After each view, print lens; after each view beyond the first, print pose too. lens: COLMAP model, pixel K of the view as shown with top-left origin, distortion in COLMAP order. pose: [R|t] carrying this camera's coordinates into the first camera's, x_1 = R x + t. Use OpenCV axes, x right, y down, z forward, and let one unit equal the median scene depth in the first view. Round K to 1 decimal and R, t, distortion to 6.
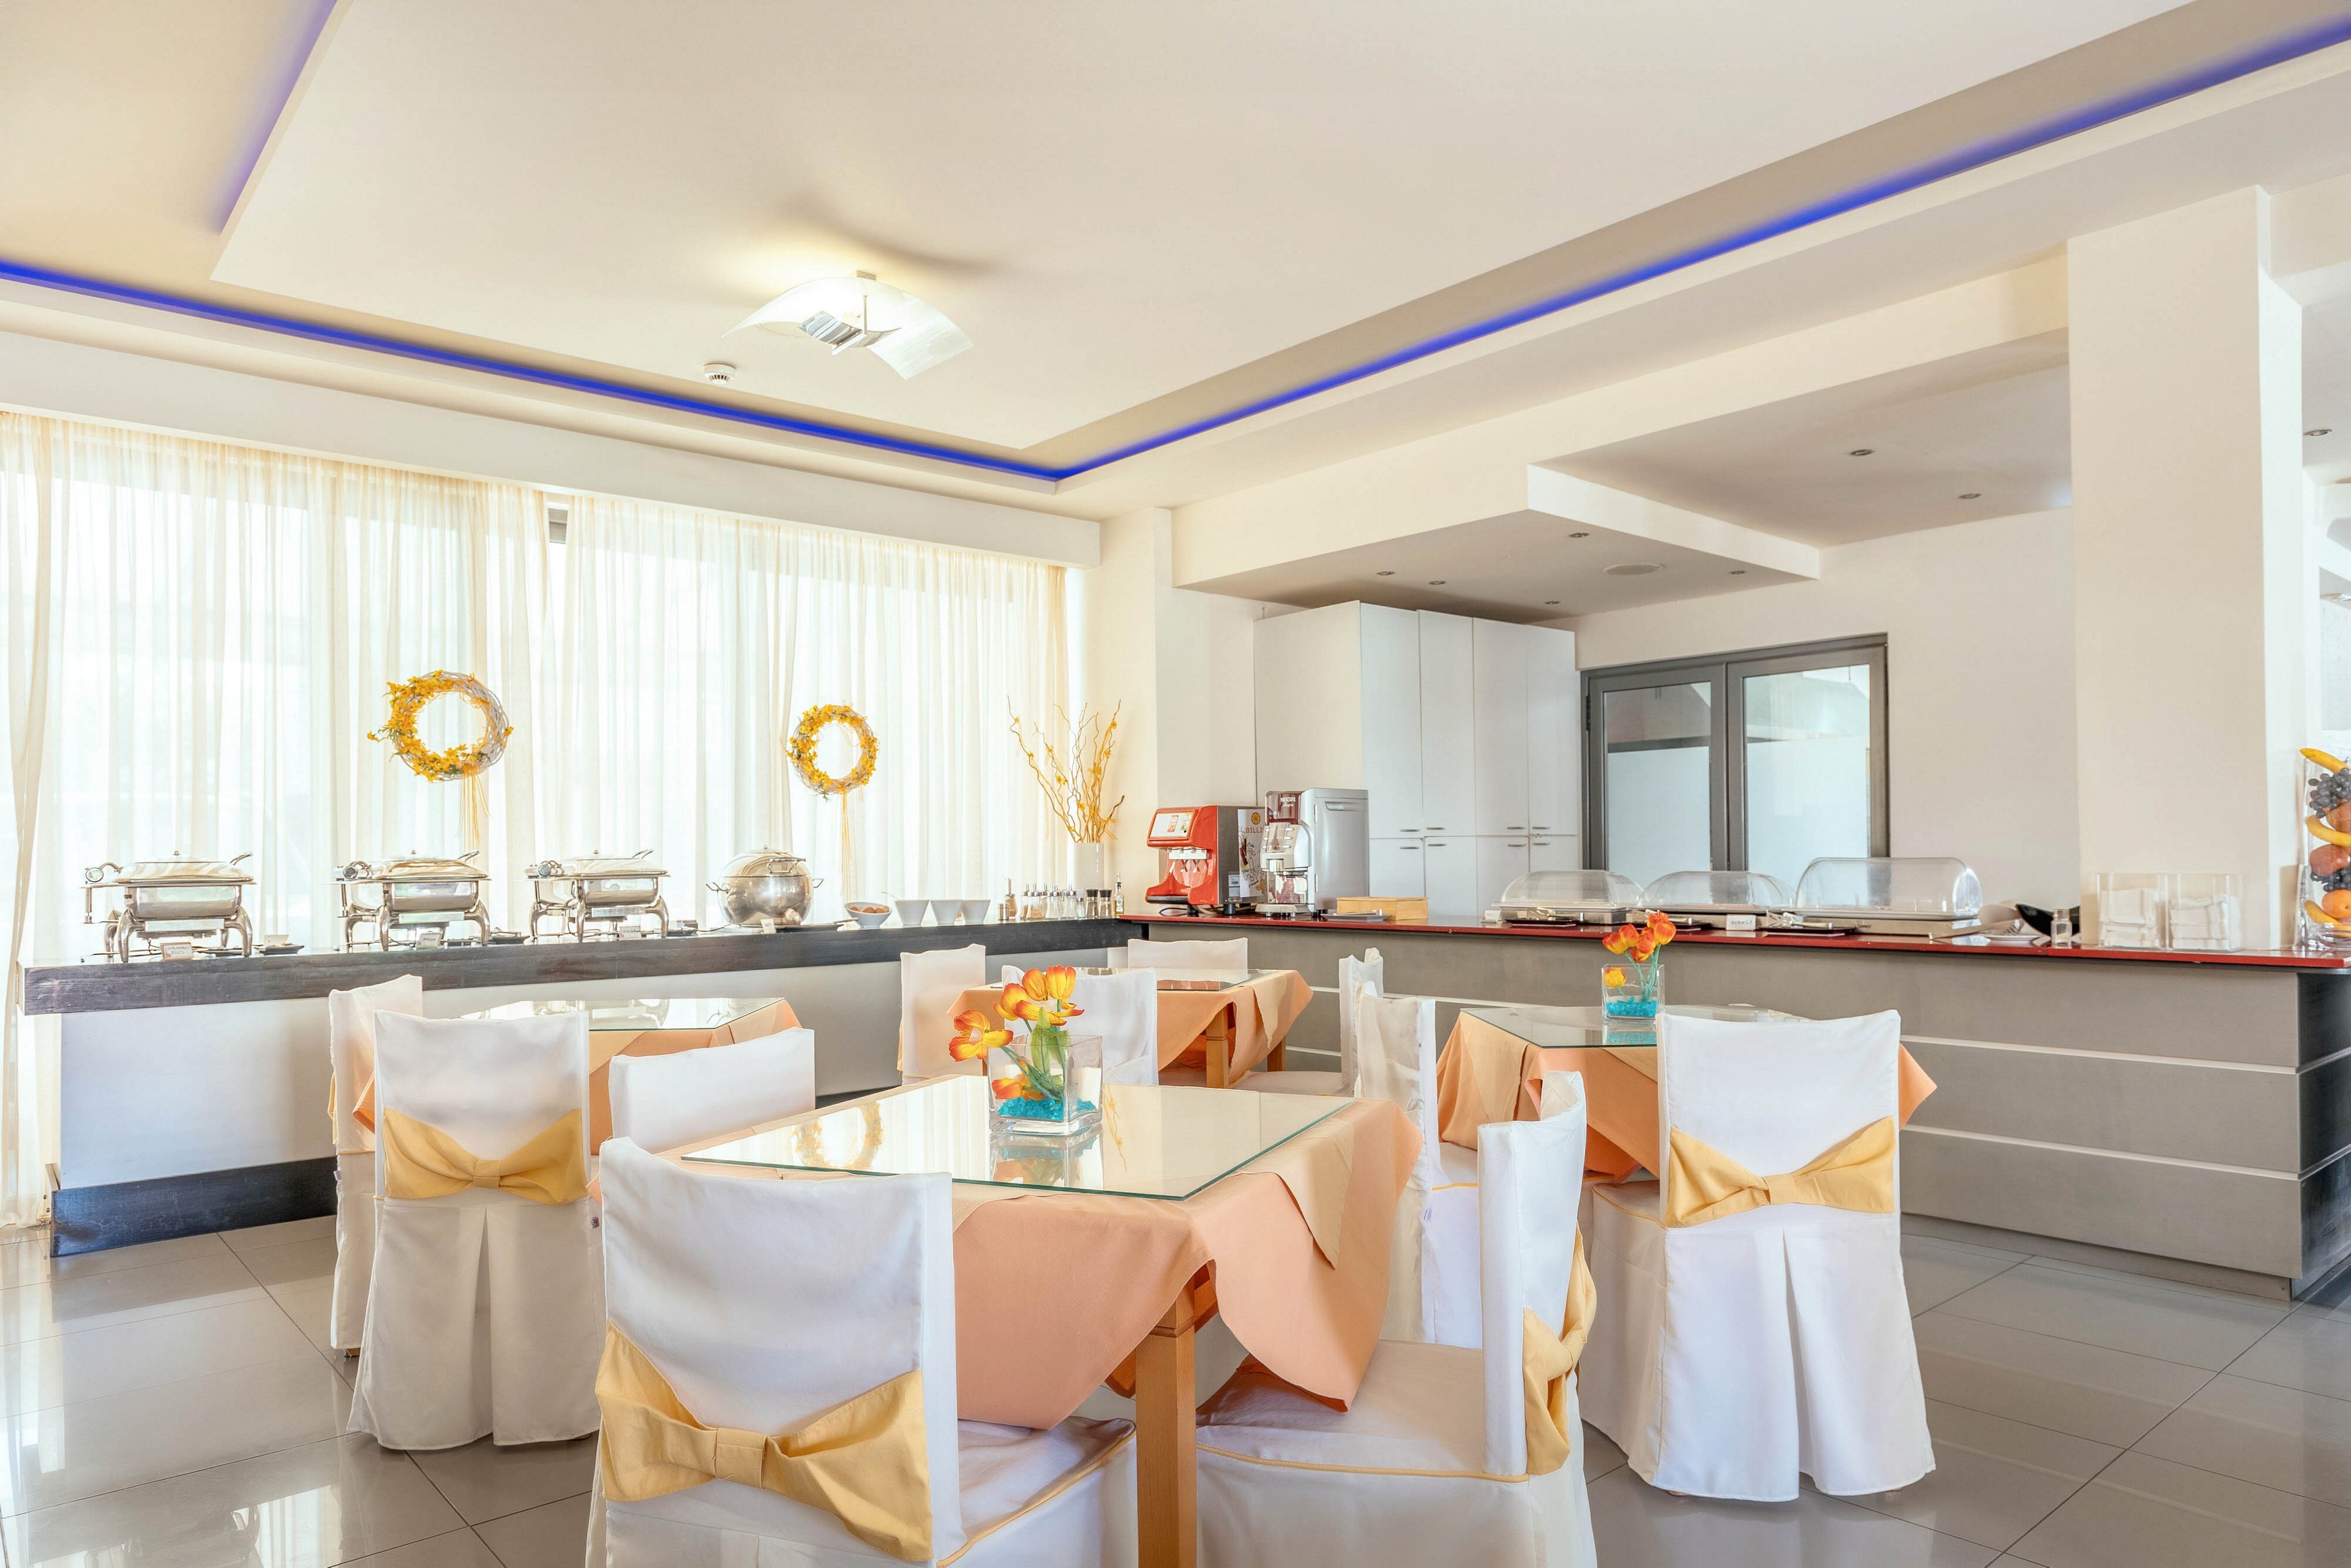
lens RADIAL K [[1455.4, 0, 1174.9], [0, 1455.4, 839.8], [0, 0, 1]] dist [0.000217, 0.001853]
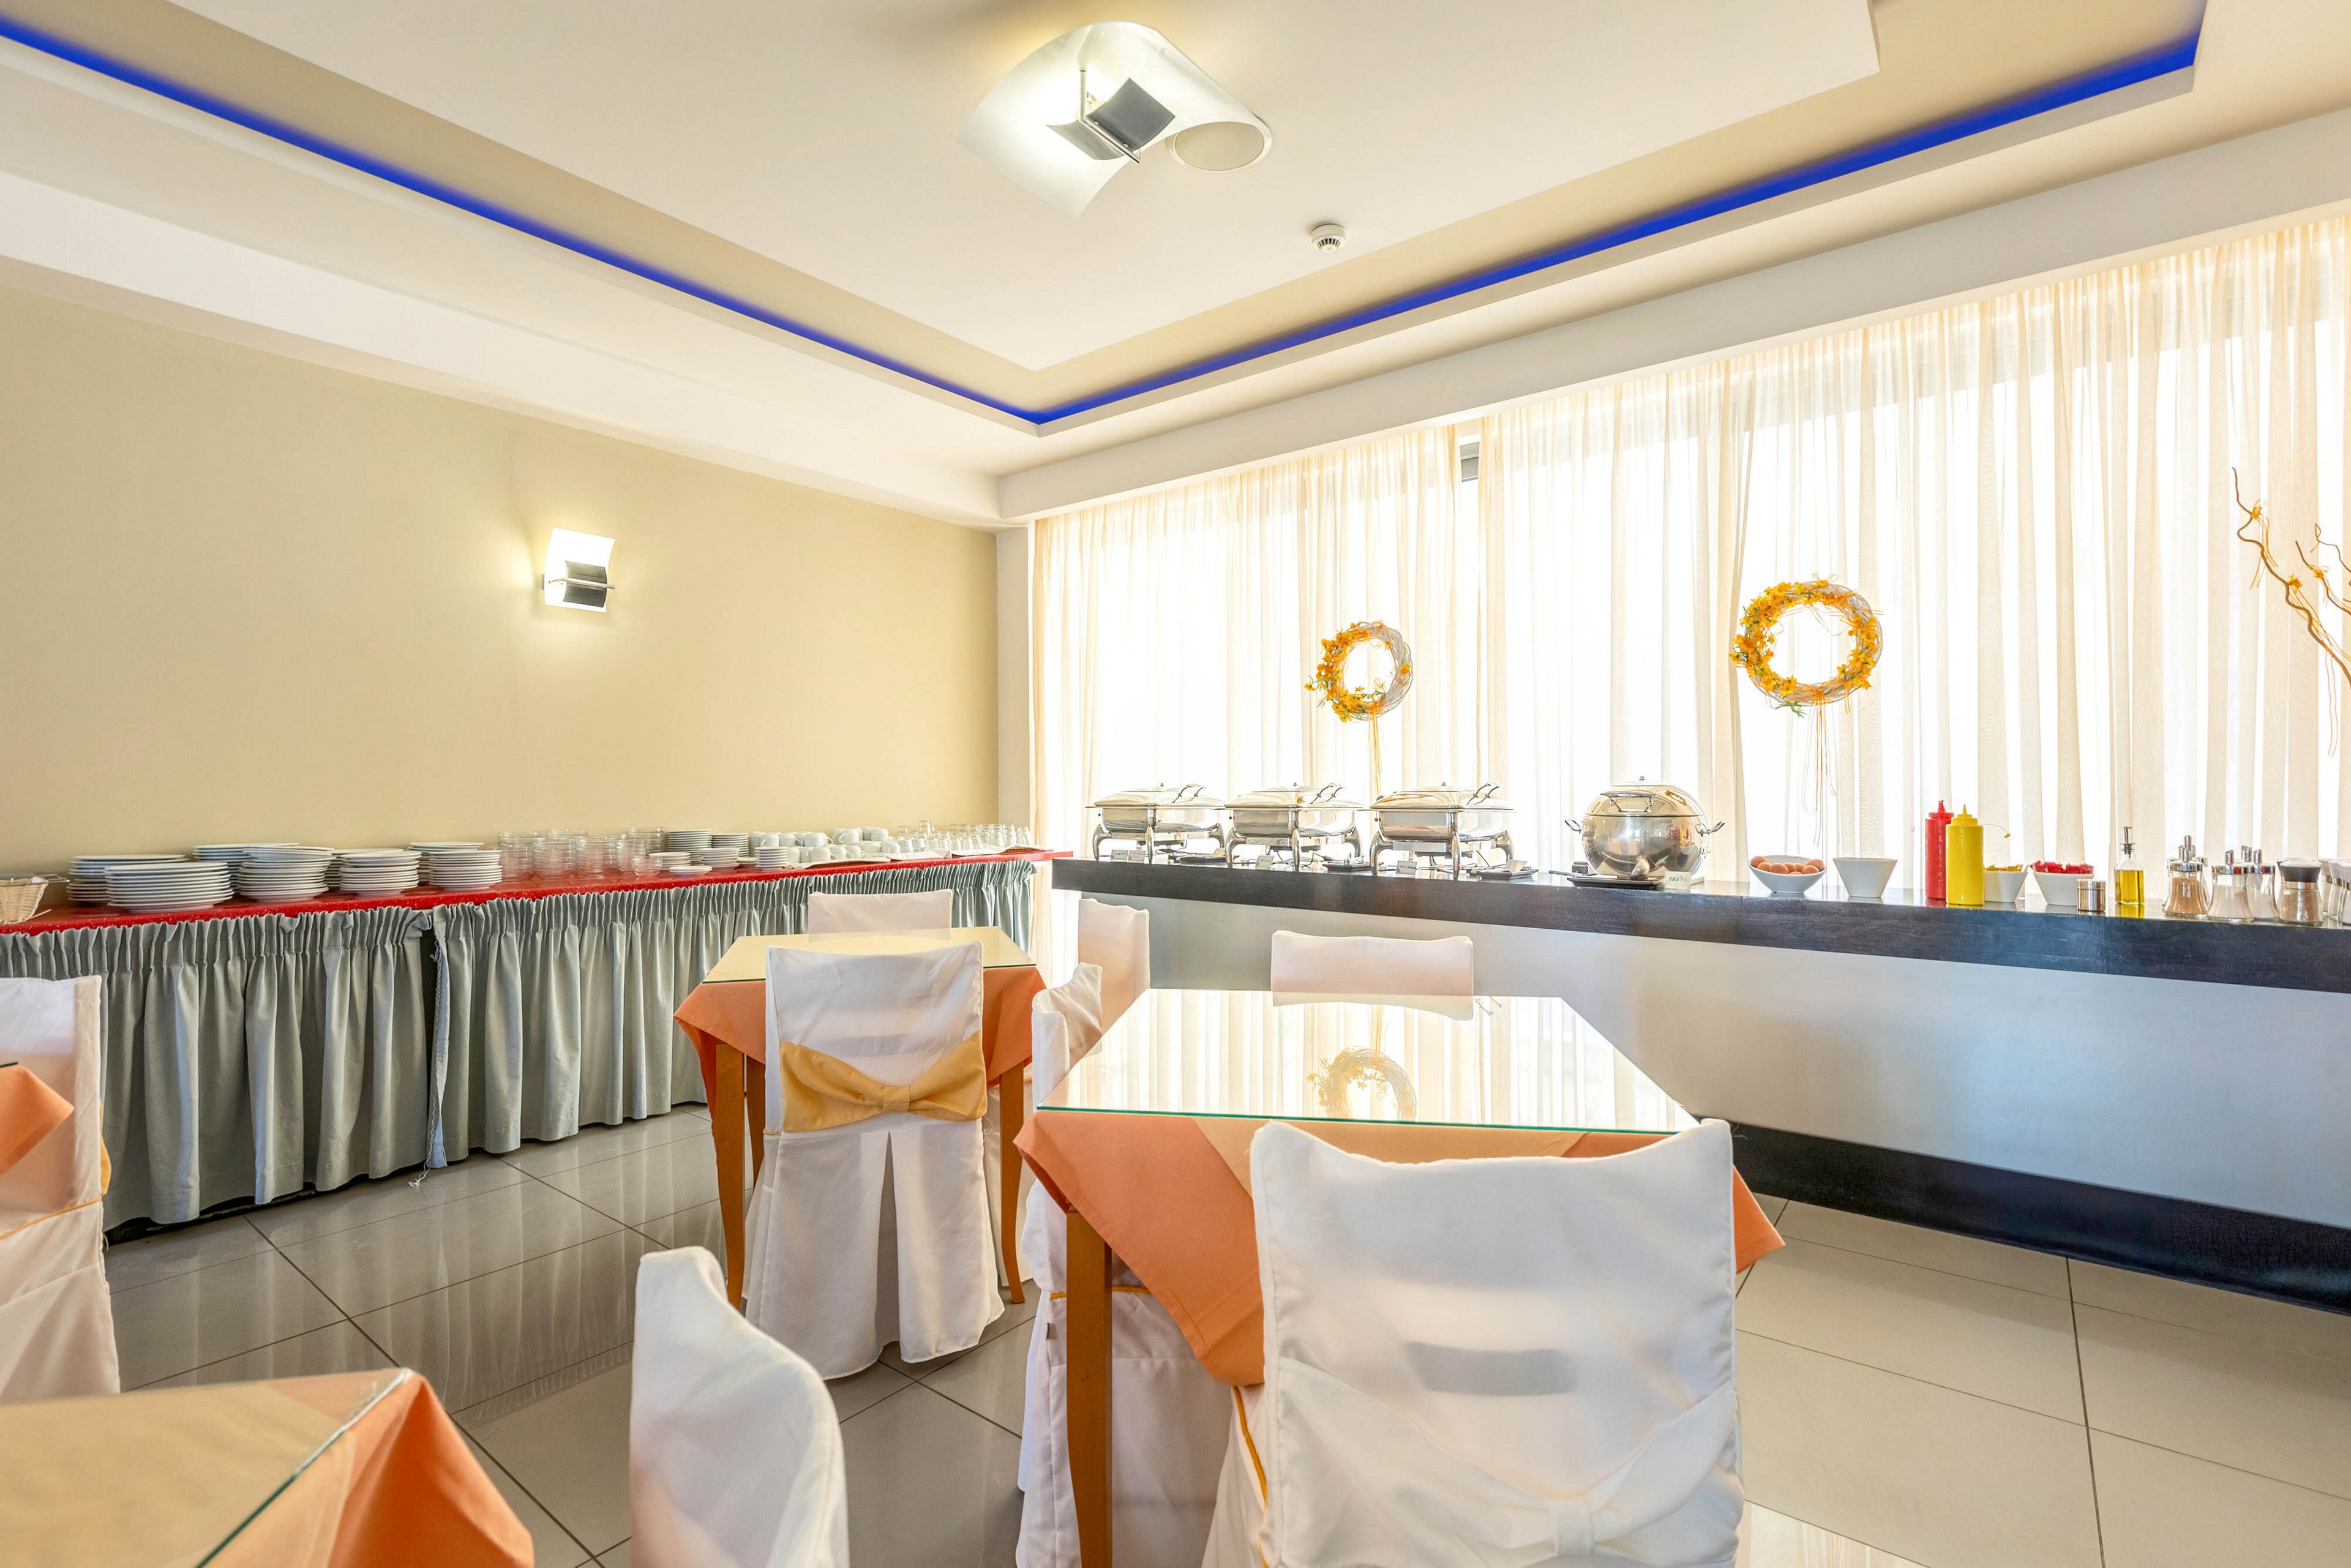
lens RADIAL K [[1056.1, 0, 1175.5], [0, 1056.1, 784.0], [0, 0, 1]] dist [0.003835, 0.000151]
pose [[0.186572, 0.006189, -0.982422, 0.245893], [0.011880, 0.999893, 0.008556, -0.000425], [0.982370, -0.013268, 0.186478, 0.655369]]
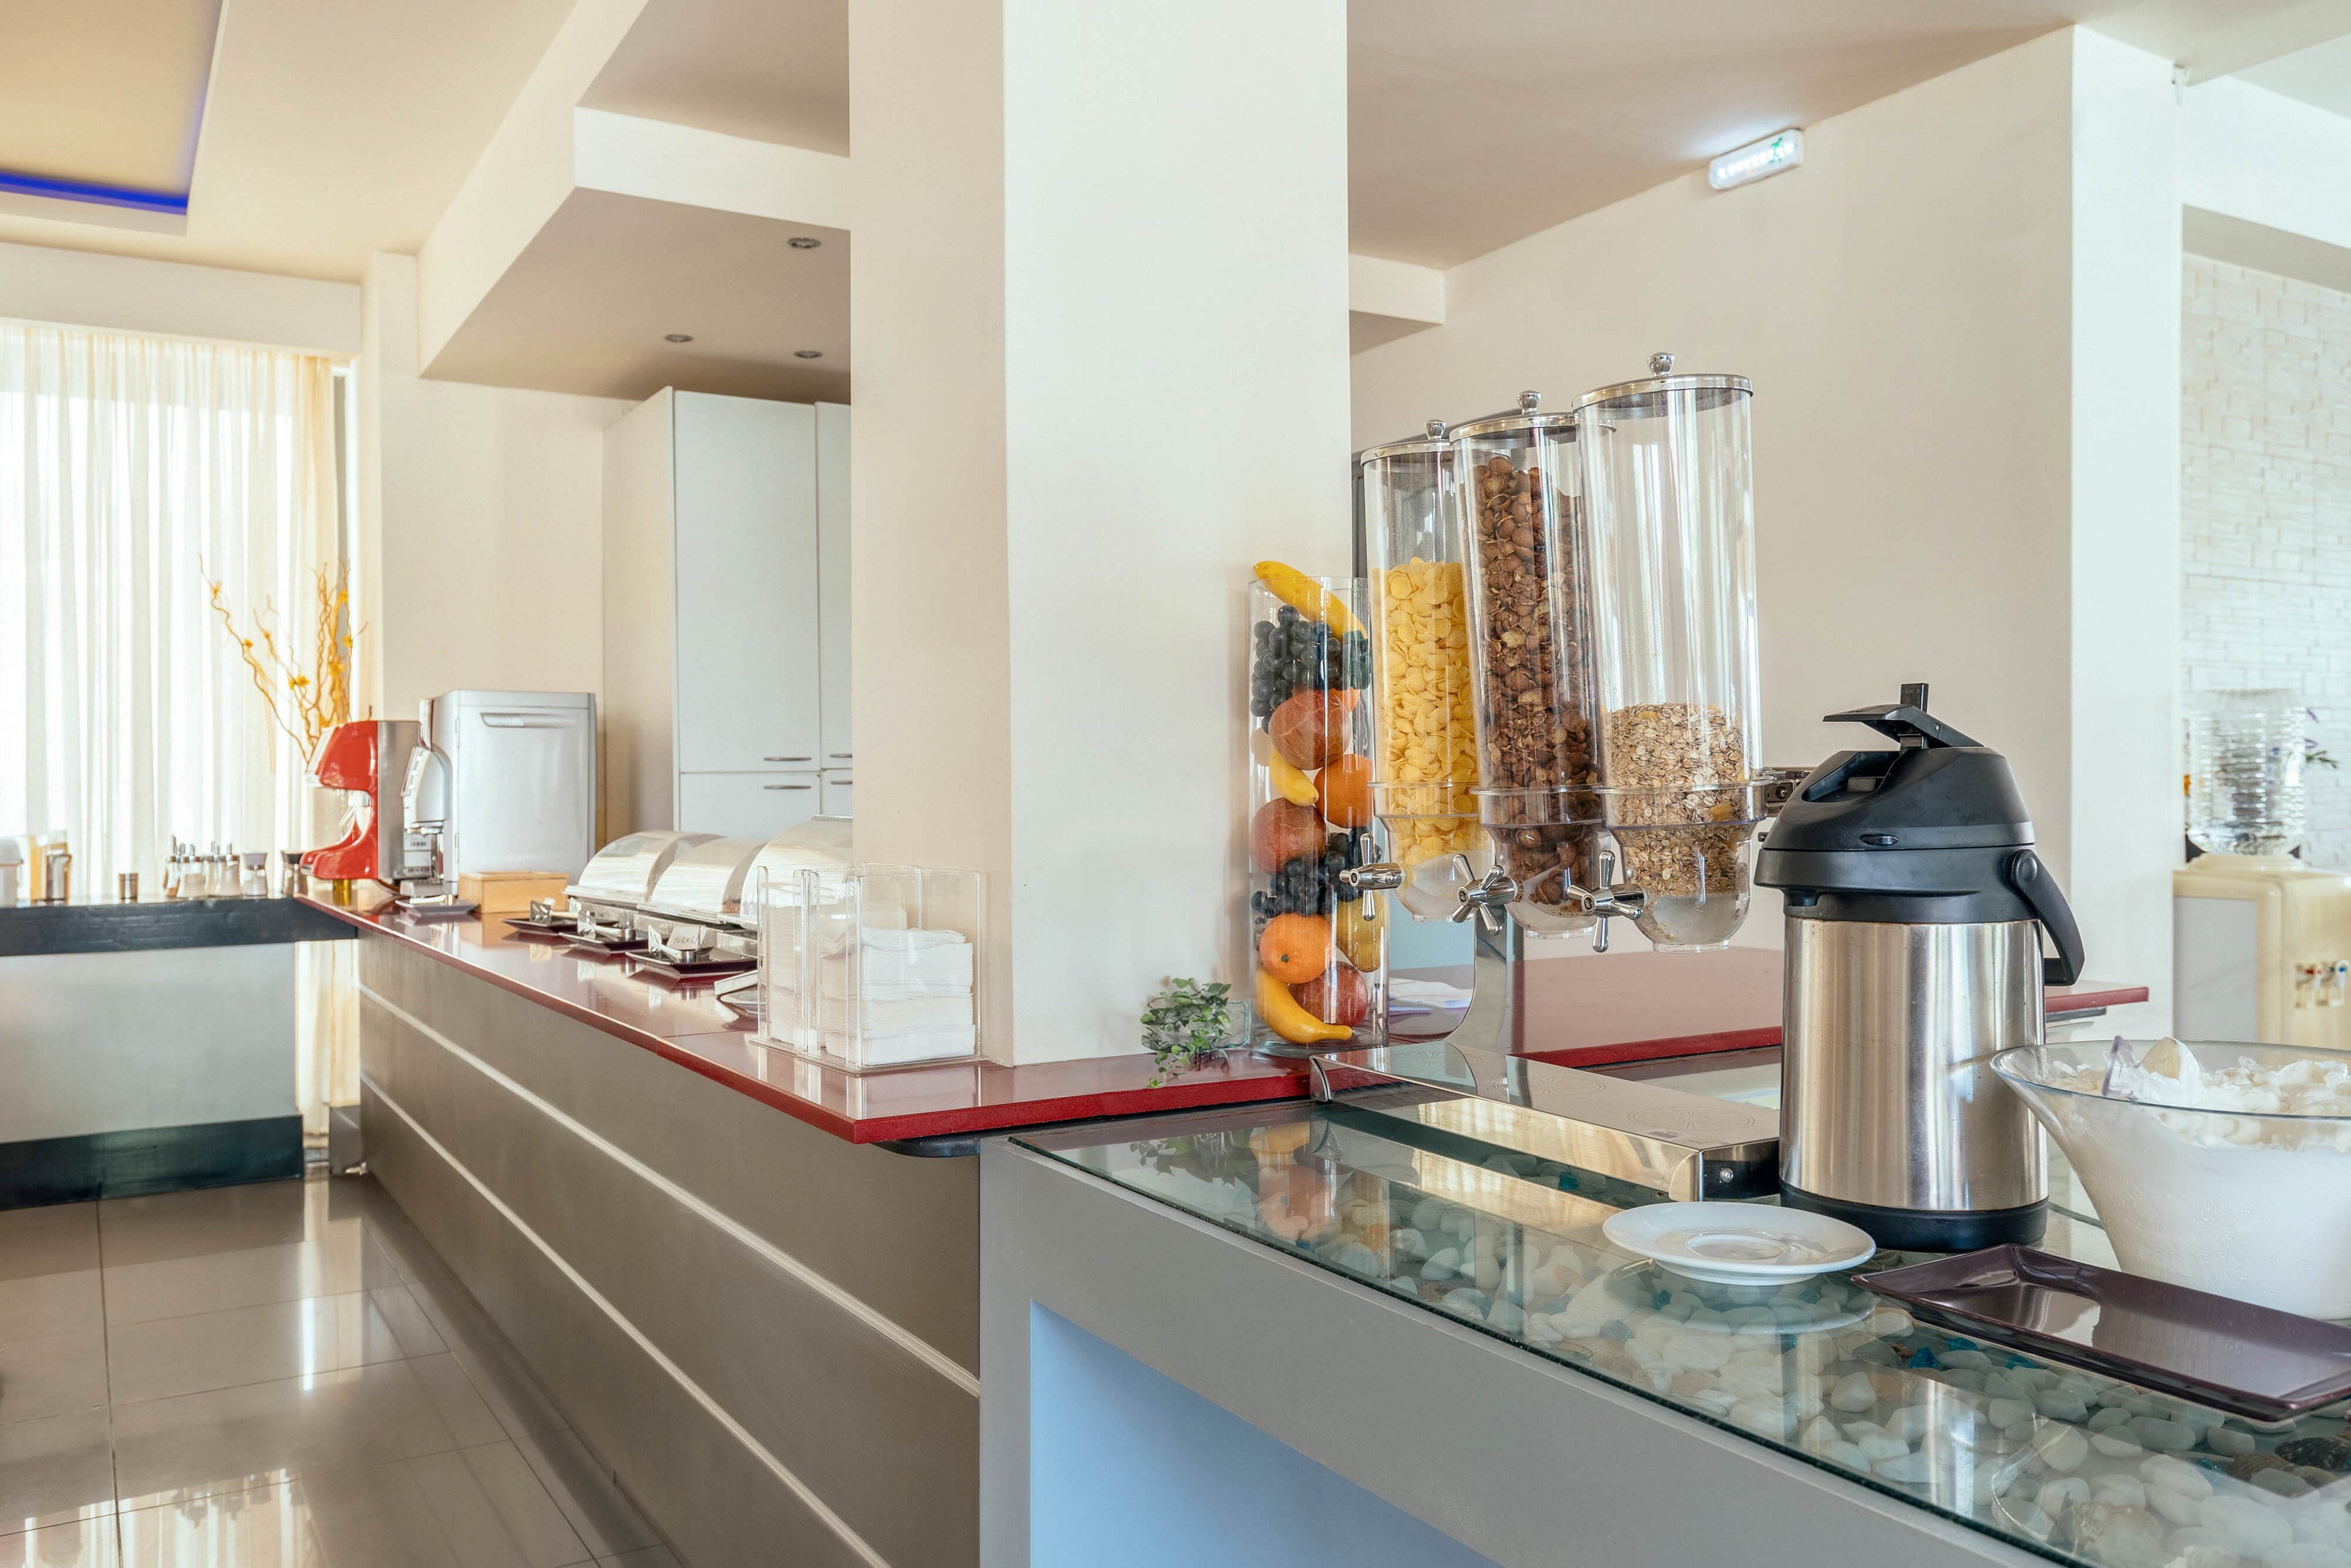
lens RADIAL K [[1814.1, 0, 1203.9], [0, 1814.1, 782.7], [0, 0, 1]] dist [0.003941, -0.001629]
pose [[0.987476, 0.001341, -0.157762, 0.547502], [0.000126, 0.999957, 0.009288, -0.004607], [0.157767, -0.009192, 0.987434, 0.321861]]
